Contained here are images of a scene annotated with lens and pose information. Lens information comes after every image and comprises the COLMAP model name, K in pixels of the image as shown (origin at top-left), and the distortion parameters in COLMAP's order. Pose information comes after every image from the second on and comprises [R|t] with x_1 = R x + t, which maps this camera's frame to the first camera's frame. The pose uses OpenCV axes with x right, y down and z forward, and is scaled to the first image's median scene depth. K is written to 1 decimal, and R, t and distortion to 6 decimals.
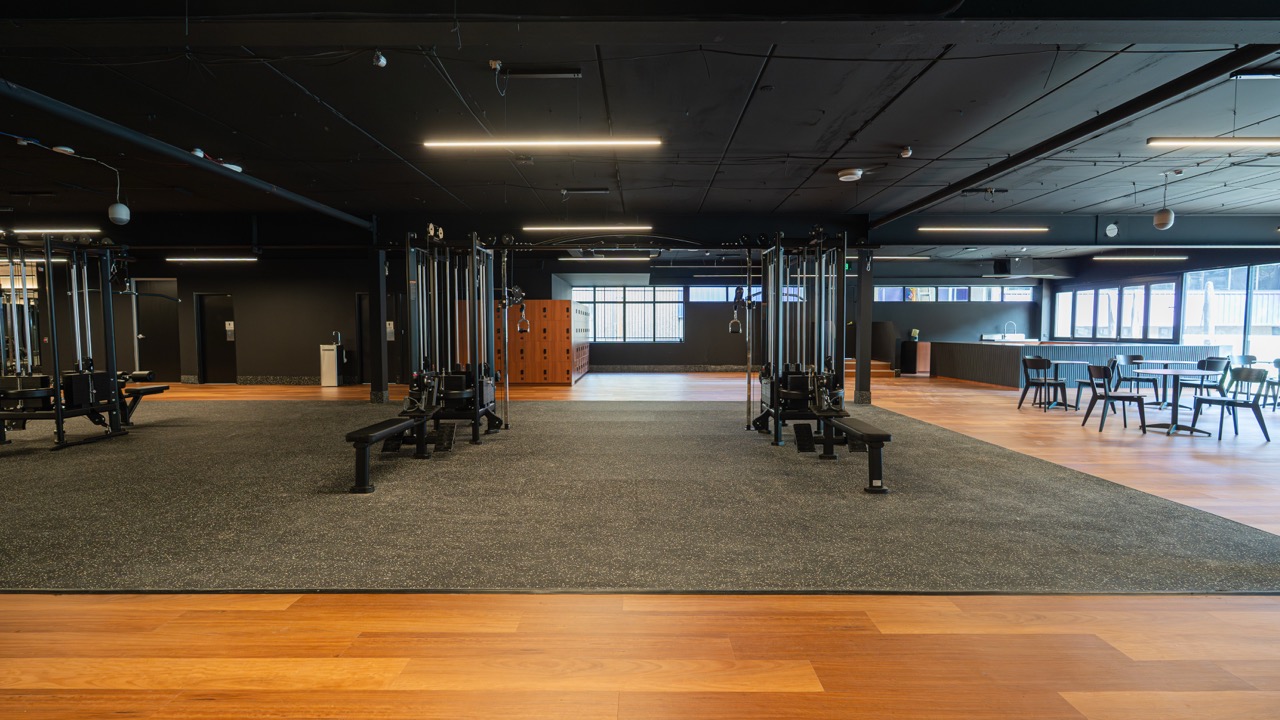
lens RADIAL K [[568.9, 0, 640.0], [0, 568.9, 360.0], [0, 0, 1]] dist [-0.000714, -0.000149]
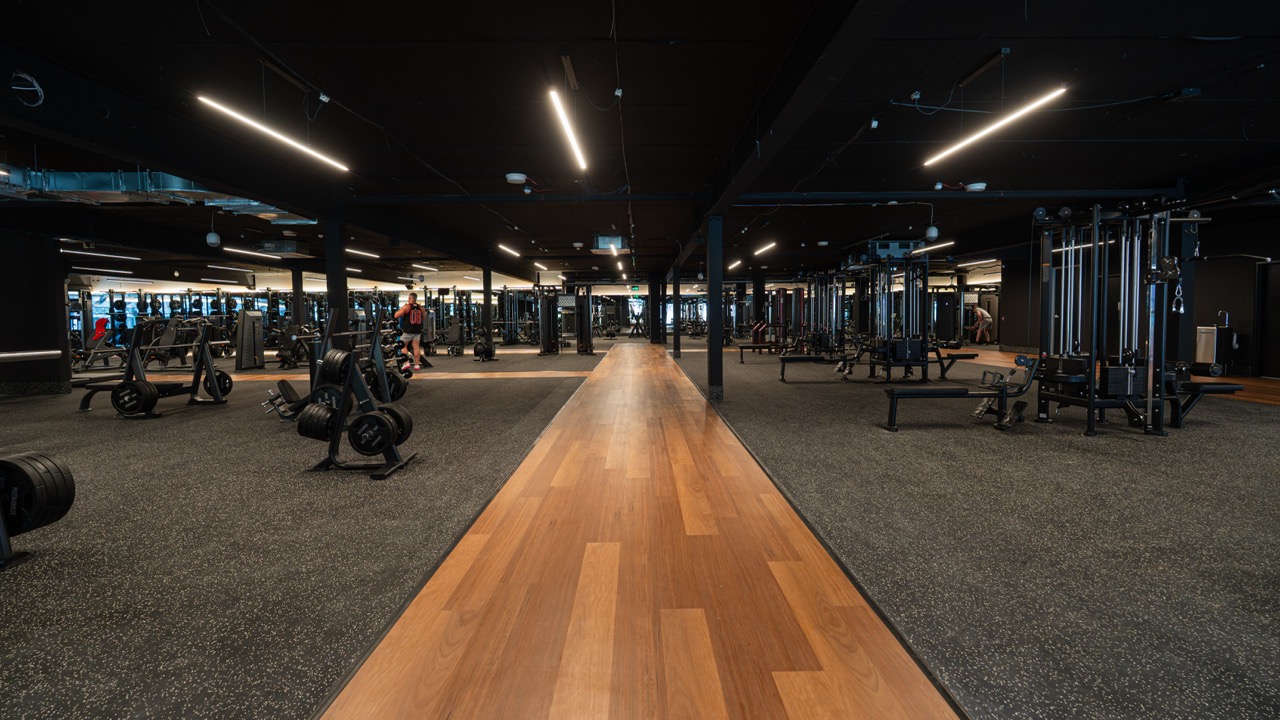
lens RADIAL K [[565.9, 0, 641.8], [0, 565.9, 341.1], [0, 0, 1]] dist [-0.000534, -0.000270]
pose [[0.009418, 0.047102, -0.998846, 0.308749], [-0.043730, 0.997954, 0.046648, -0.007635], [0.998999, 0.043240, 0.011458, 0.132320]]
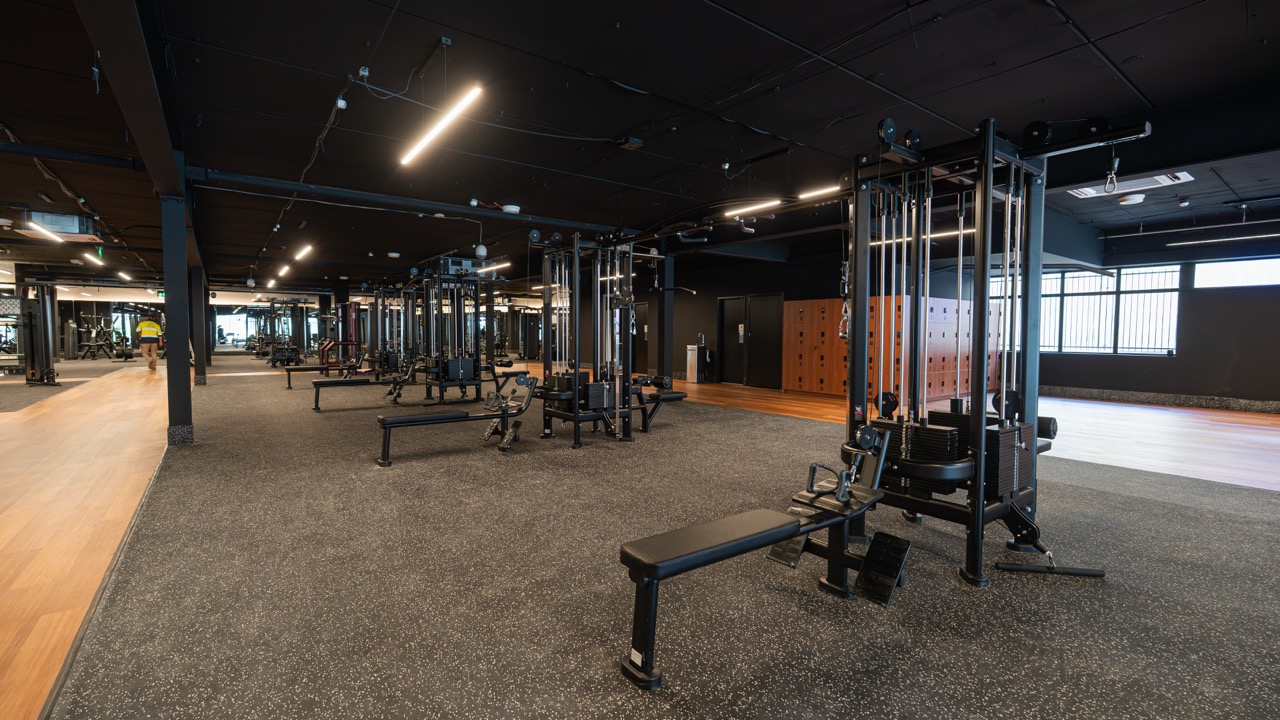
lens RADIAL K [[558.5, 0, 640.0], [0, 558.5, 360.0], [0, 0, 1]] dist [-0.001142, -0.000044]
pose [[0.603182, 0.044484, -0.796362, 0.274448], [-0.048943, 0.998626, 0.018712, -0.013820], [0.796101, 0.027689, 0.604530, 0.252698]]
